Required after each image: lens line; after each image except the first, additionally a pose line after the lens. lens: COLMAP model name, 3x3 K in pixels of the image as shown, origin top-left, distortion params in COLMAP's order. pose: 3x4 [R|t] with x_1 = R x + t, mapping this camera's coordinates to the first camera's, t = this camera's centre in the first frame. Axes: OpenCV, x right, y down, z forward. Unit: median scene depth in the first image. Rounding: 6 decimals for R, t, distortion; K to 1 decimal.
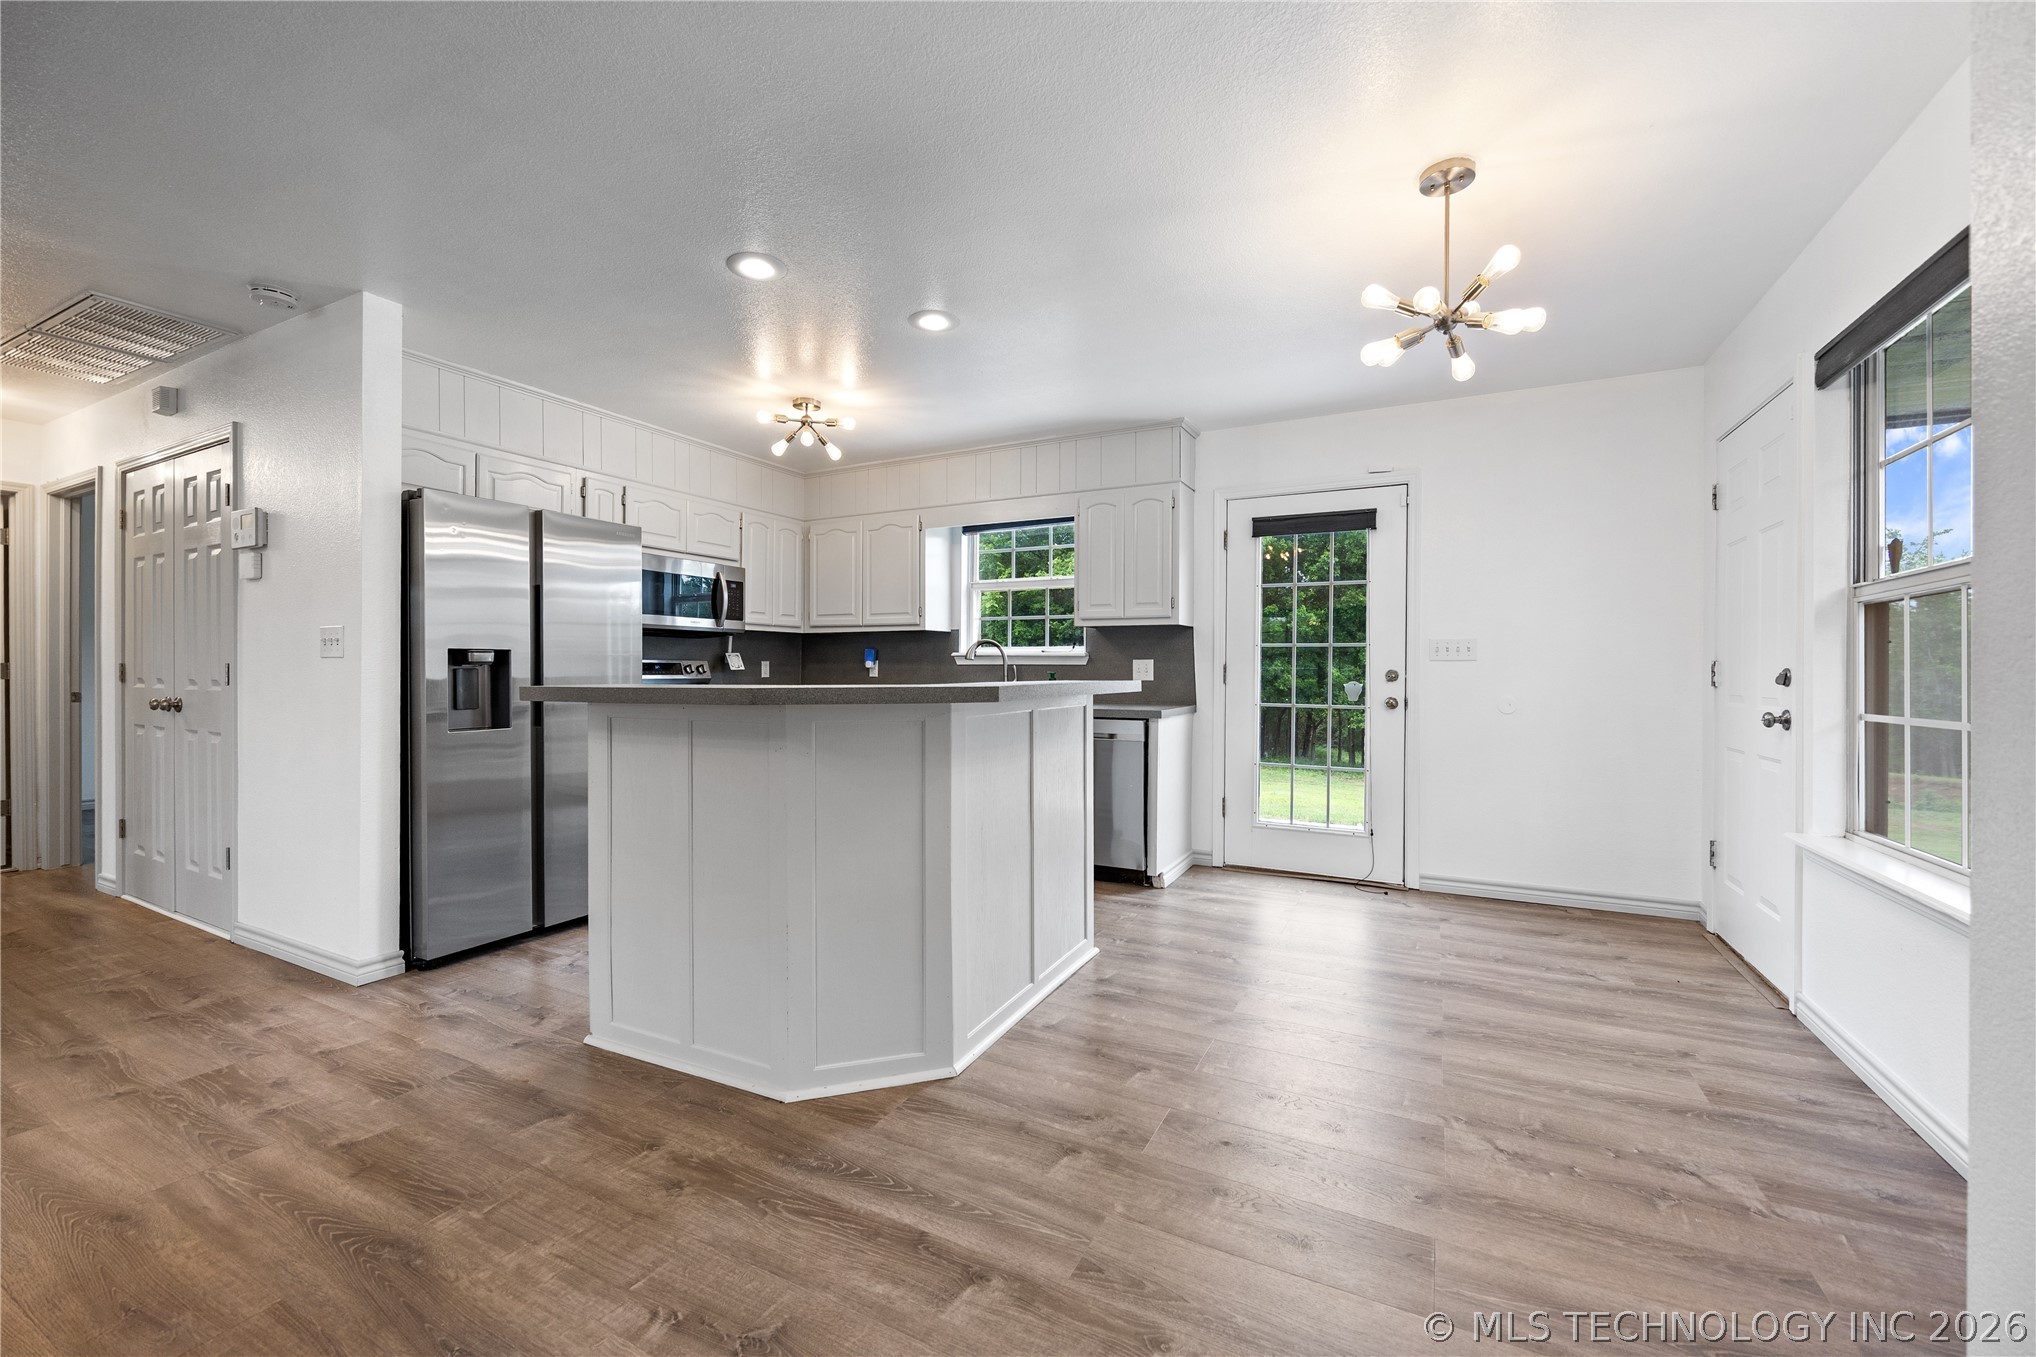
lens RADIAL K [[804.0, 0, 985.3], [0, 804.0, 669.6], [0, 0, 1]] dist [-0.000289, -0.000911]
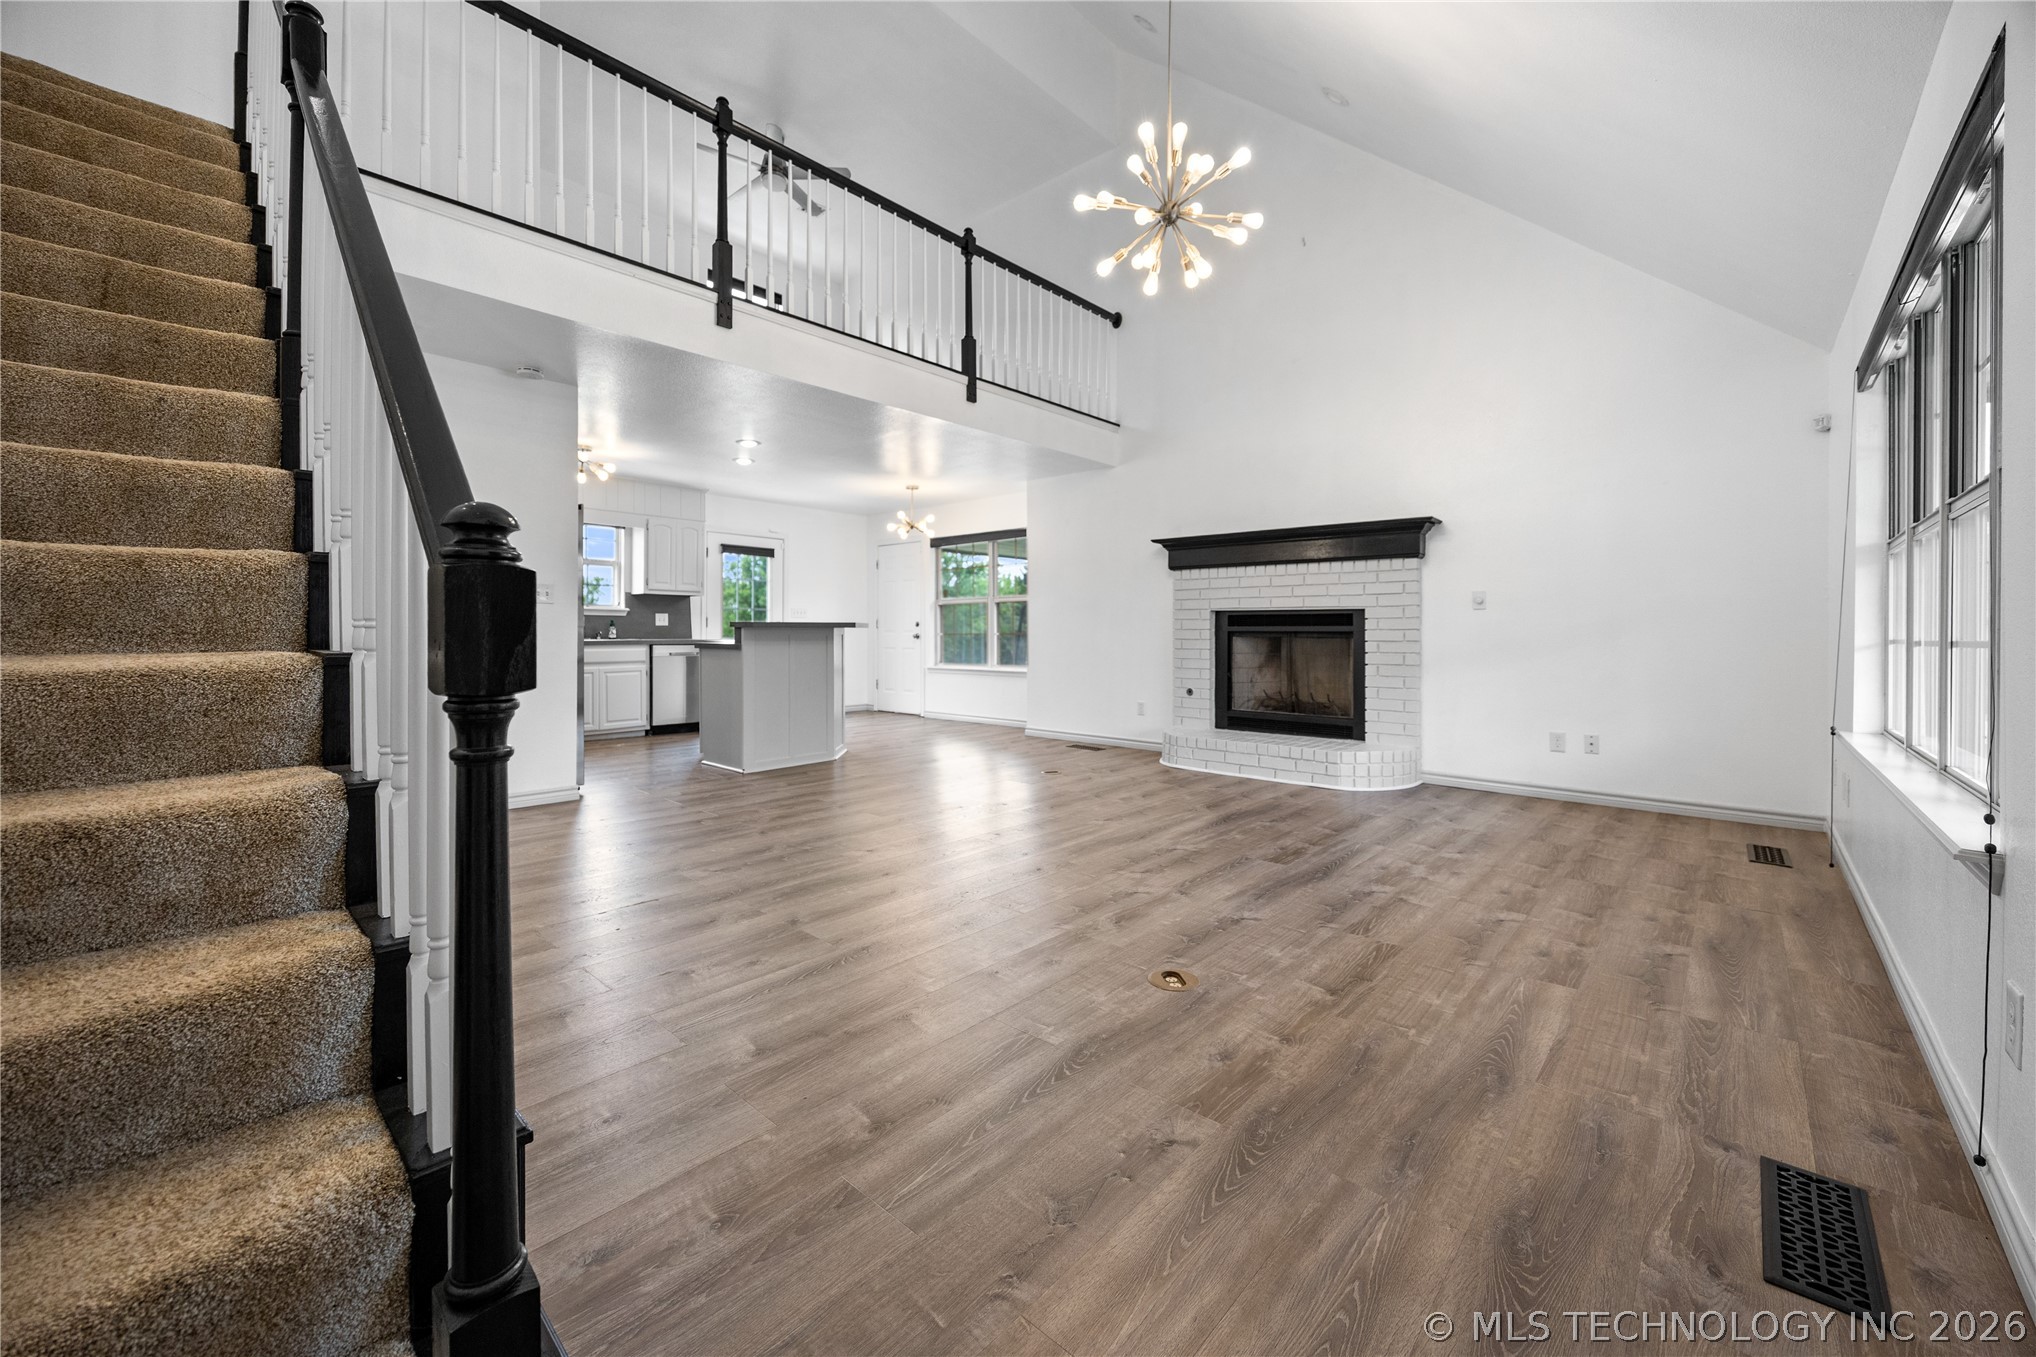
lens RADIAL K [[804.0, 0, 1038.7], [0, 804.0, 638.2], [0, 0, 1]] dist [-0.000289, -0.000911]
pose [[0.209562, -0.009586, 0.977748, -1.443571], [-0.001768, 0.999947, 0.010182, 0.022910], [-0.977794, -0.003862, 0.209534, -0.181136]]
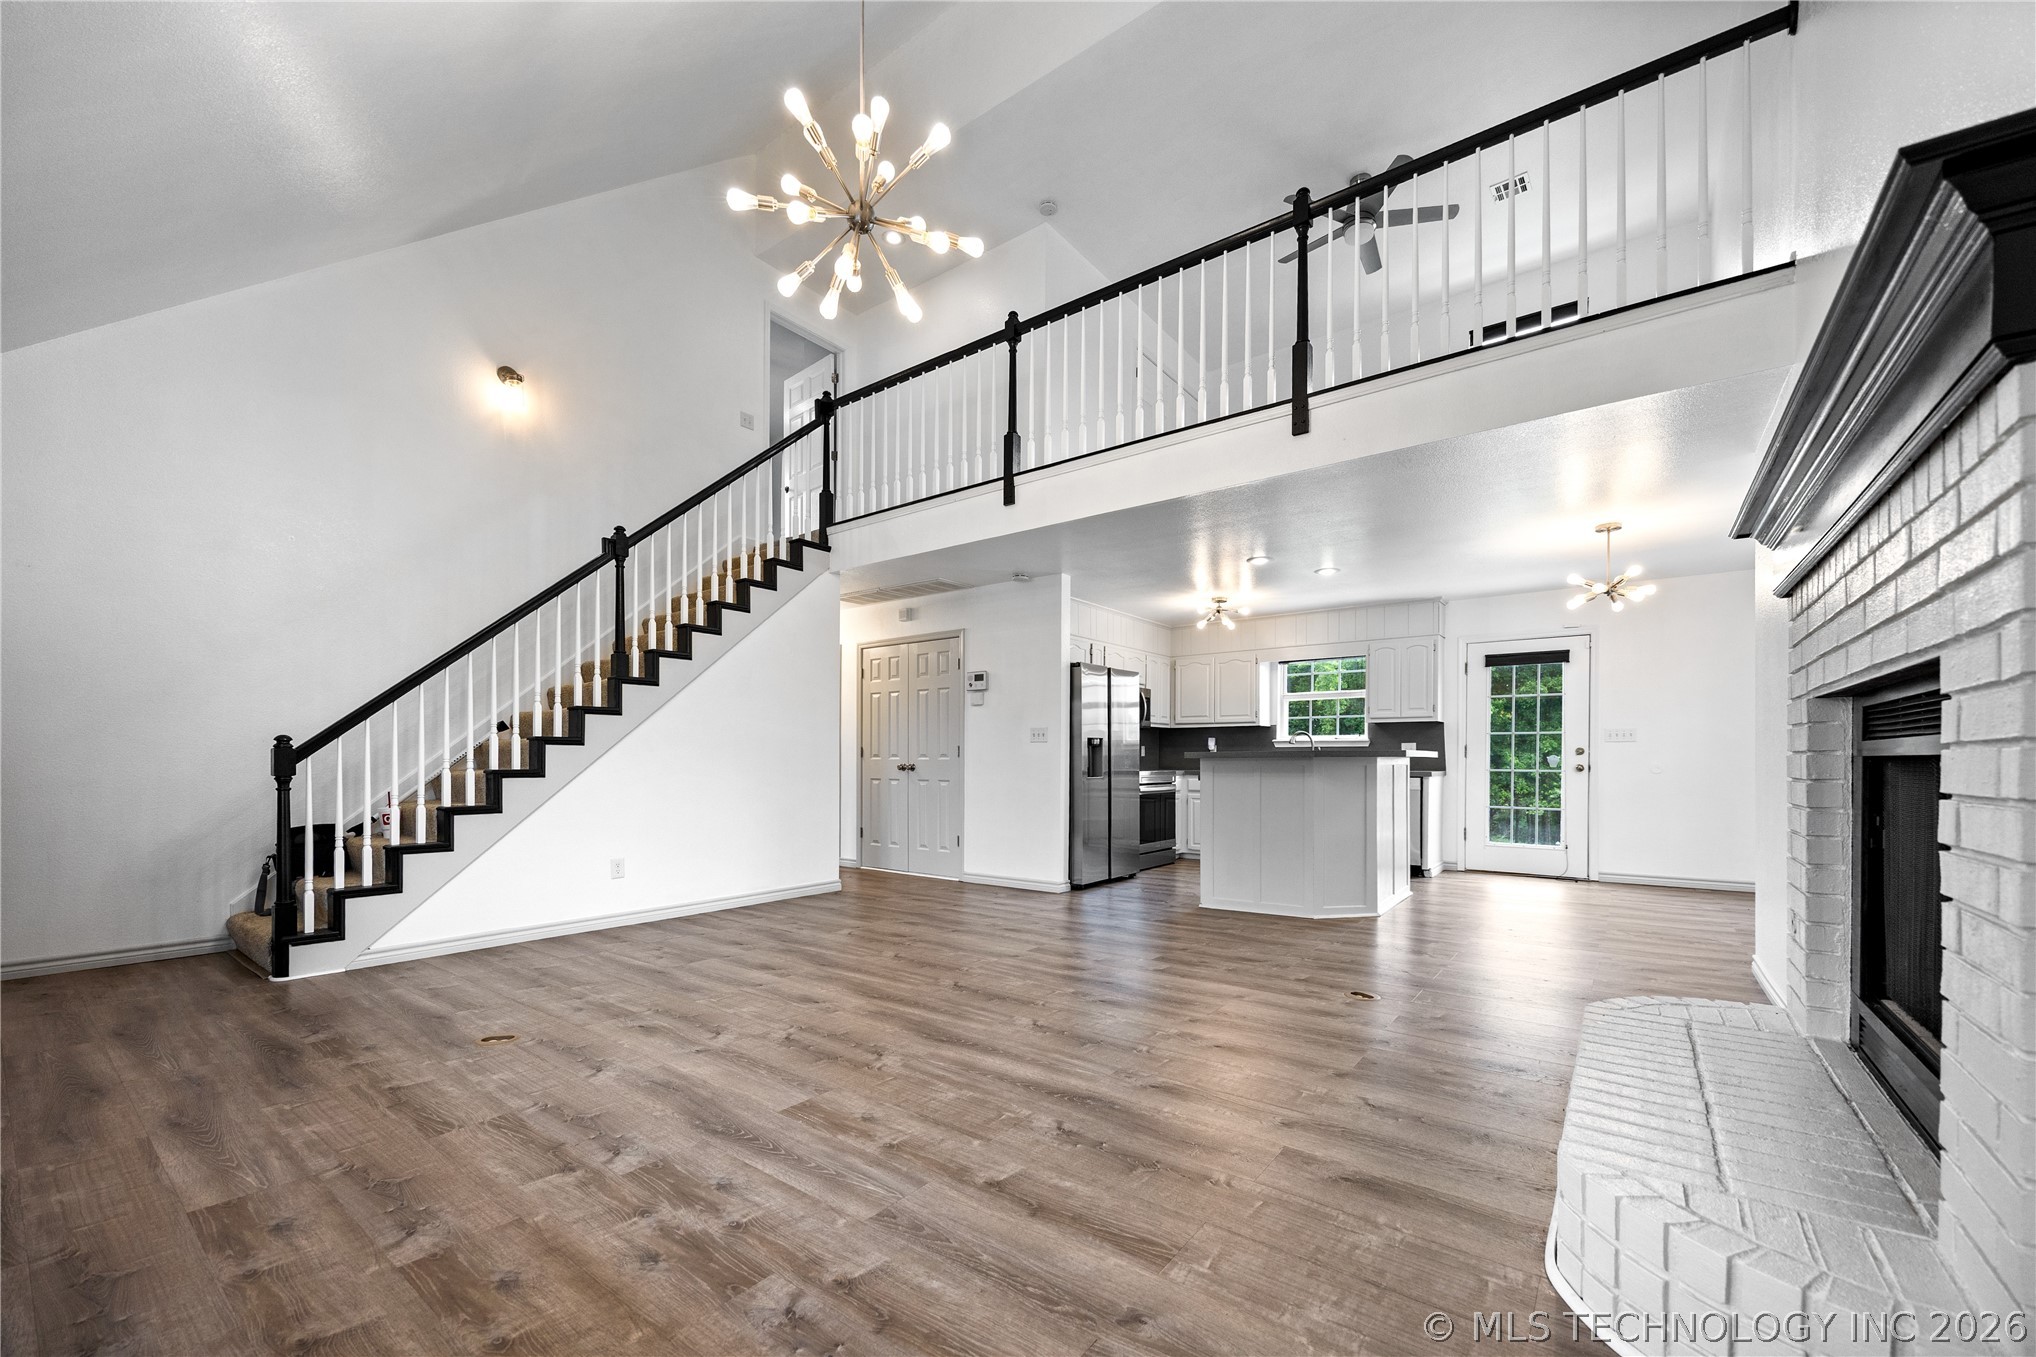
lens RADIAL K [[804.0, 0, 999.0], [0, 804.0, 763.9], [0, 0, 1]] dist [-0.000289, -0.000911]
pose [[0.988422, -0.003217, -0.151696, -0.393002], [0.003539, 0.999992, 0.001853, 0.025286], [0.151688, -0.002368, 0.988426, -0.754556]]
